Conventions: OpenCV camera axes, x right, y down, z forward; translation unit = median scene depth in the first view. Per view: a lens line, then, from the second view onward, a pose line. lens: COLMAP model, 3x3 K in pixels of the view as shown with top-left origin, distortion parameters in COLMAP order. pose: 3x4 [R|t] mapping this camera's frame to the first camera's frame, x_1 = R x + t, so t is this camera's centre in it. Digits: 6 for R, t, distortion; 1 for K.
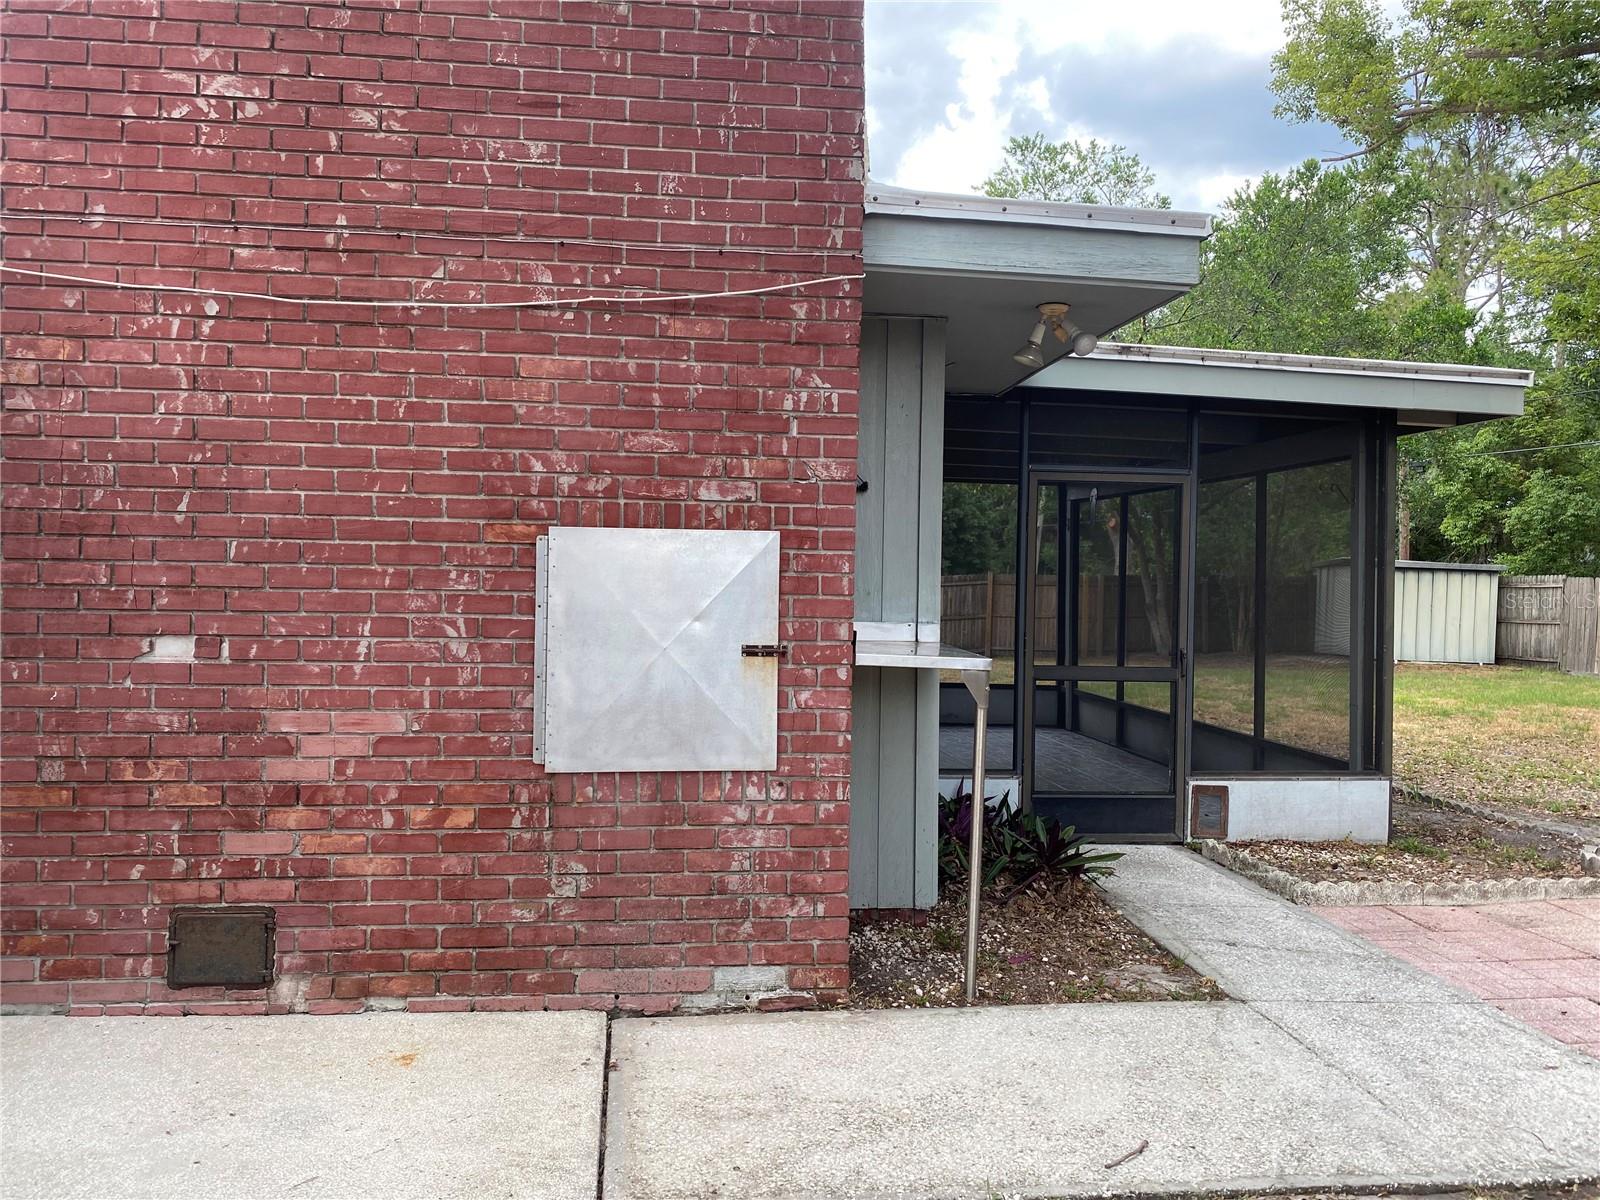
lens RADIAL K [[1228.7, 0, 829.2], [0, 1228.7, 584.5], [0, 0, 1]] dist [-0.013363, -0.000632]
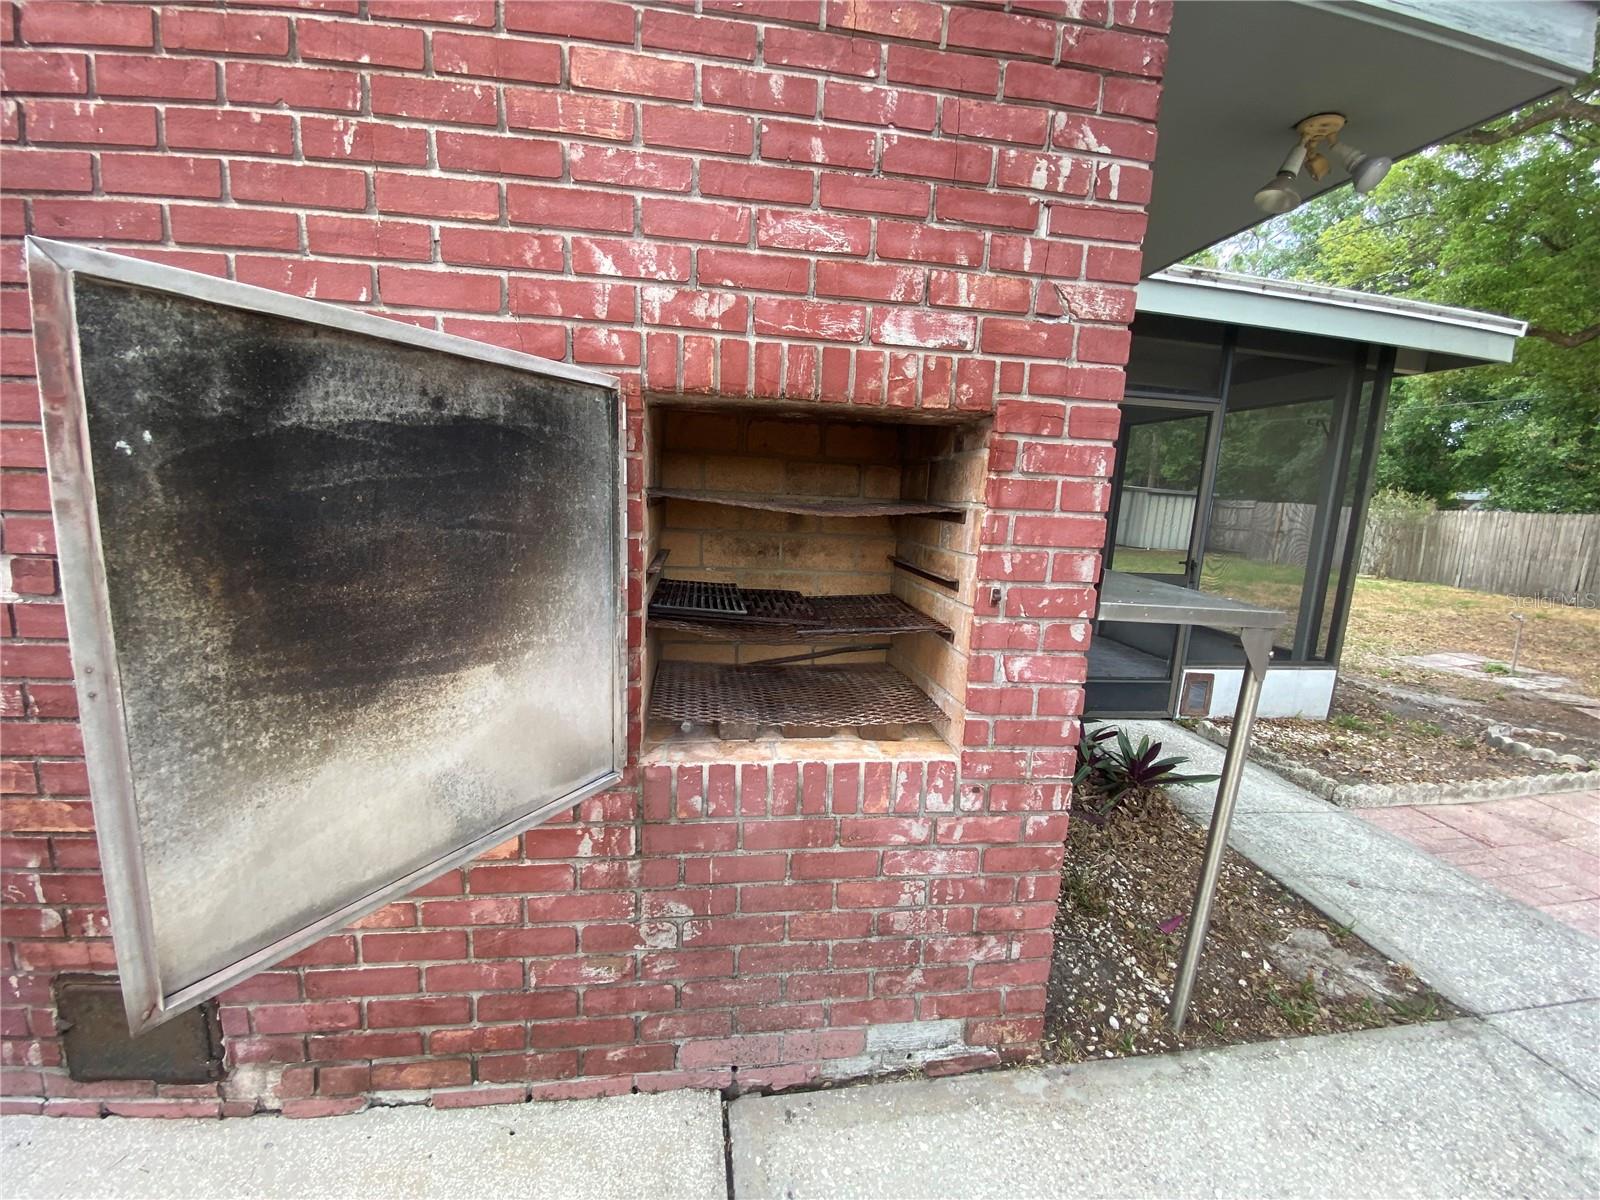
lens RADIAL K [[657.8, 0, 806.1], [0, 657.8, 604.5], [0, 0, 1]] dist [-0.009763, -0.006737]
pose [[0.999544, 0.029549, 0.006181, -0.140539], [-0.030168, 0.985171, 0.168904, 0.003078], [-0.001098, -0.169013, 0.985613, 0.664805]]
